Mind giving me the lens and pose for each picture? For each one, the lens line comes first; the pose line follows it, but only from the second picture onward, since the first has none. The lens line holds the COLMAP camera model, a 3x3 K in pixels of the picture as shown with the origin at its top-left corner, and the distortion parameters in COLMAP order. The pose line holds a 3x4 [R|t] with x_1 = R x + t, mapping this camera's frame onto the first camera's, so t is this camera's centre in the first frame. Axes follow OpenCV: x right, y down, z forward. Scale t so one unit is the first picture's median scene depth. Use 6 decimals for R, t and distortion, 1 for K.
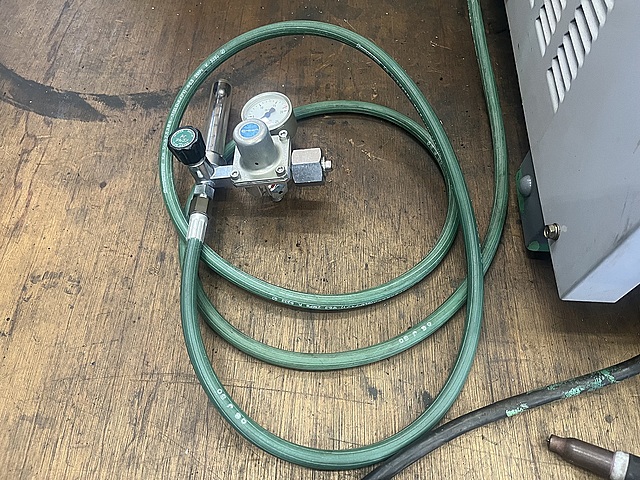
lens RADIAL K [[485.2, 0, 320.0], [0, 485.2, 240.0], [0, 0, 1]] dist [0.059819, -0.110697]
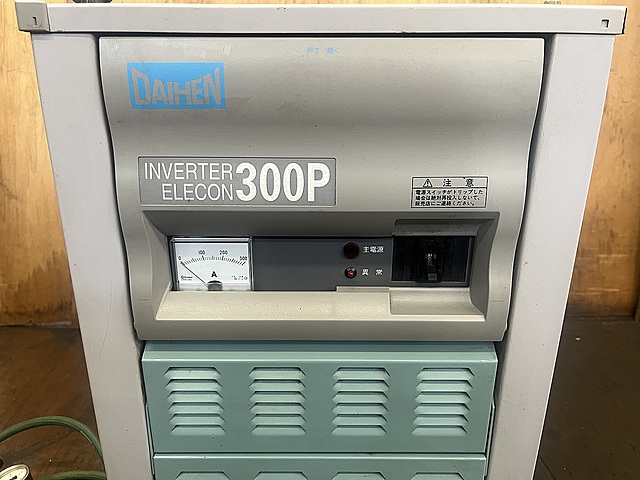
lens RADIAL K [[485.2, 0, 320.0], [0, 485.2, 240.0], [0, 0, 1]] dist [0.059819, -0.110697]
pose [[0.998234, -0.013341, 0.057879, 0.805345], [0.047989, 0.755355, -0.653556, 0.191608], [-0.035000, 0.655180, 0.754662, -0.613491]]
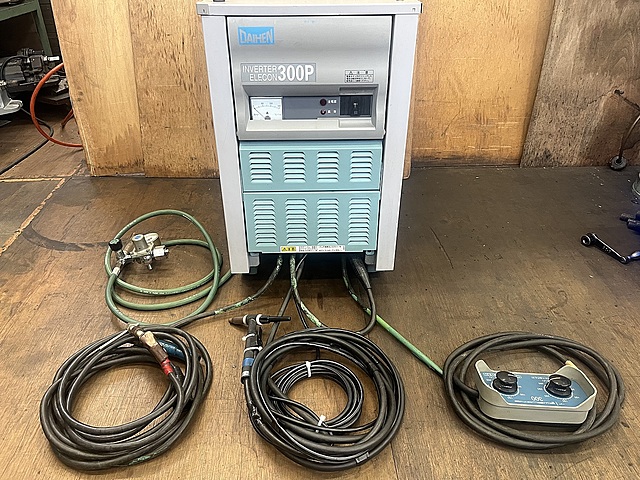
lens RADIAL K [[494.2, 0, 320.0], [0, 494.2, 240.0], [0, 0, 1]] dist [0.069638, -0.120671]
pose [[0.996252, -0.043712, 0.074635, 0.702756], [0.074604, 0.870897, -0.485770, 1.286058], [-0.043765, 0.489518, 0.870894, -1.603618]]
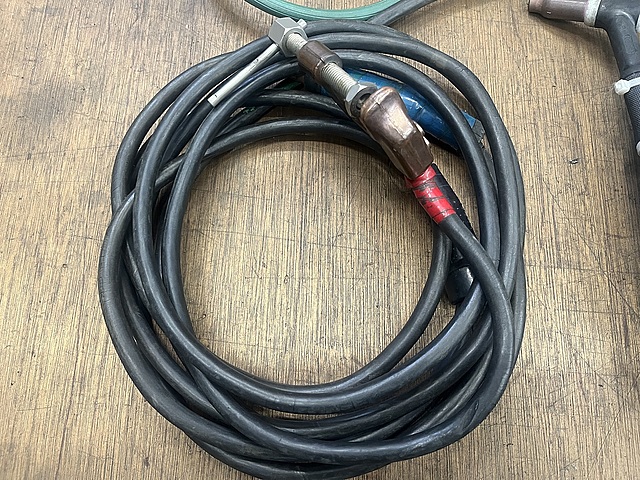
lens RADIAL K [[485.2, 0, 320.0], [0, 485.2, 240.0], [0, 0, 1]] dist [0.059819, -0.110697]
pose [[0.999351, -0.018138, -0.031138, 0.038890], [0.025029, 0.971025, 0.237665, 0.562885], [0.025925, -0.238290, 0.970848, -0.127957]]
